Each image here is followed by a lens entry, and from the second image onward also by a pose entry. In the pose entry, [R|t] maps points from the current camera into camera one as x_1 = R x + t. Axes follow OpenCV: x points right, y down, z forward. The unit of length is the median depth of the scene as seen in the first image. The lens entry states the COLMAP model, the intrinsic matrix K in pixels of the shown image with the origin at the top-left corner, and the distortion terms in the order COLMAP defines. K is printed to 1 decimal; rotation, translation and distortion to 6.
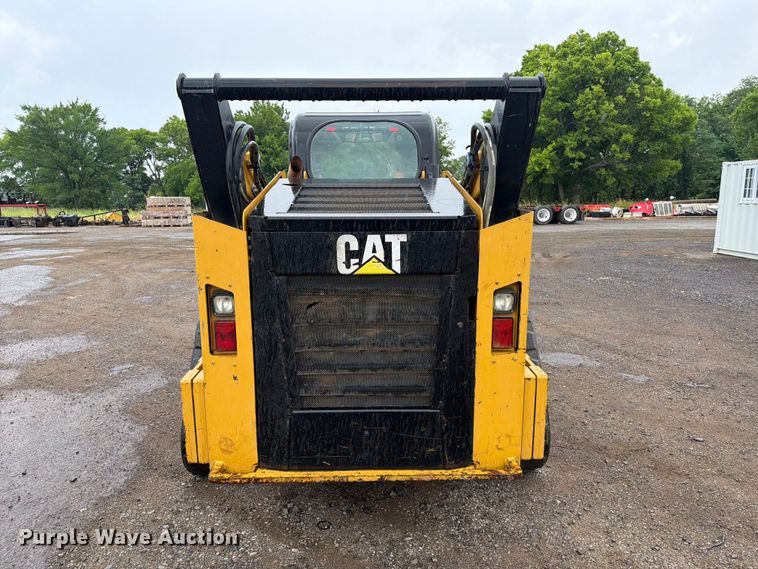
lens RADIAL K [[532.2, 0, 371.4], [0, 532.2, 285.2], [0, 0, 1]] dist [0.062240, -0.070182]
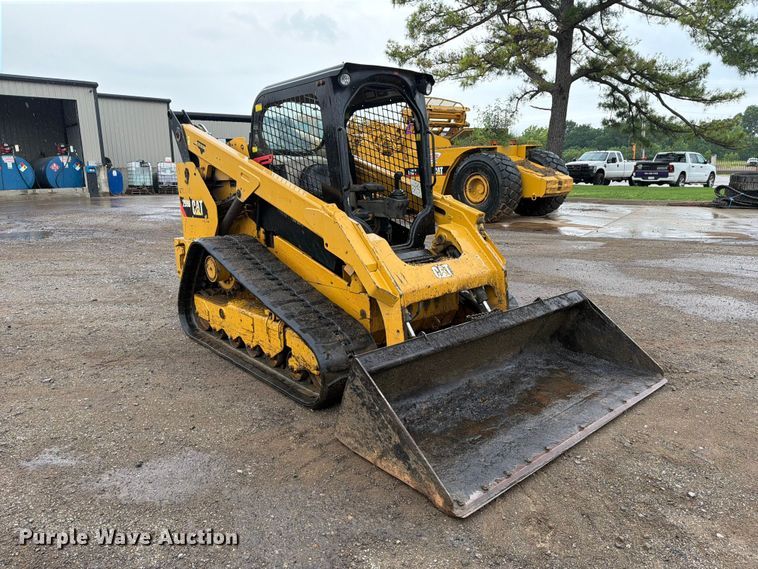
lens RADIAL K [[532.2, 0, 376.7], [0, 532.2, 284.2], [0, 0, 1]] dist [0.062240, -0.070182]
pose [[-0.766129, 0.160245, -0.622388, 0.050171], [-0.087102, 0.933593, 0.347588, -0.022929], [0.636757, 0.320508, -0.701296, 0.144289]]
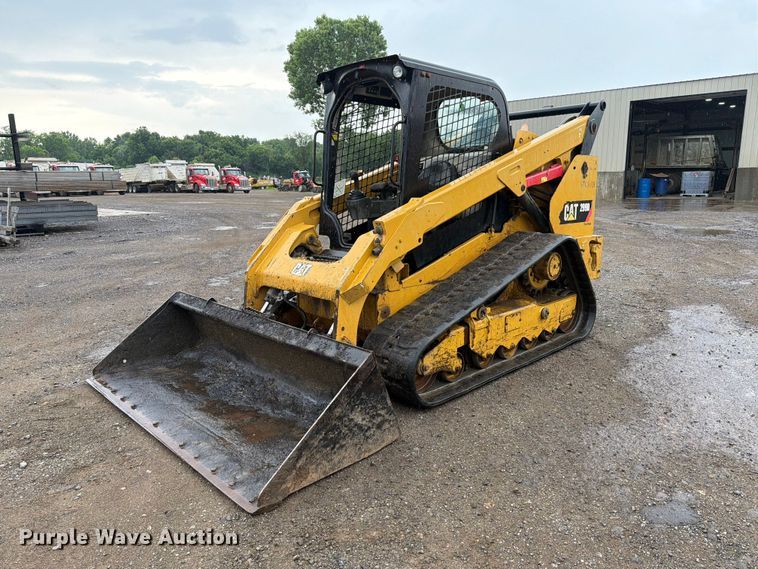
lens RADIAL K [[532.2, 0, 382.2], [0, 532.2, 289.6], [0, 0, 1]] dist [0.062240, -0.070182]
pose [[-0.684402, -0.128098, 0.717764, -0.059294], [0.143293, 0.941614, 0.304681, -0.017960], [-0.714885, 0.311375, -0.626087, 0.136734]]
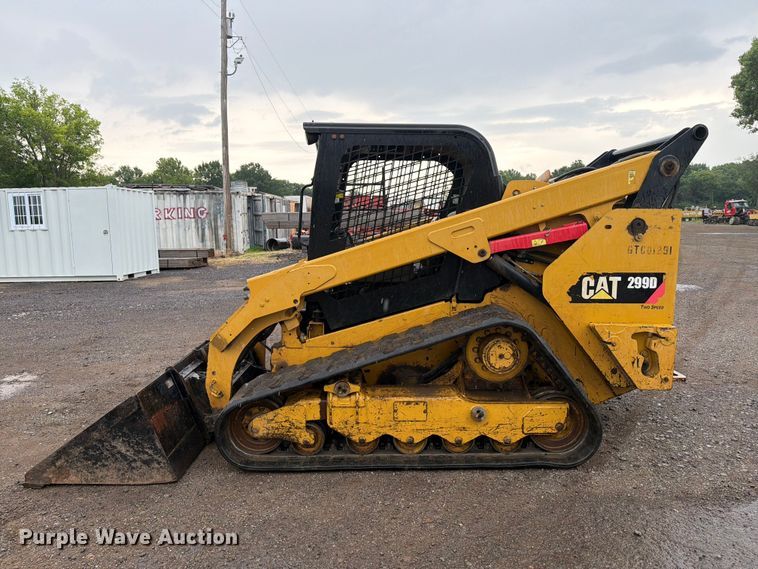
lens RADIAL K [[532.2, 0, 373.9], [0, 532.2, 285.3], [0, 0, 1]] dist [0.062240, -0.070182]
pose [[0.029747, -0.120011, 0.992327, -0.079466], [0.181149, 0.976974, 0.112724, -0.010556], [-0.983006, 0.176406, 0.050802, 0.076147]]
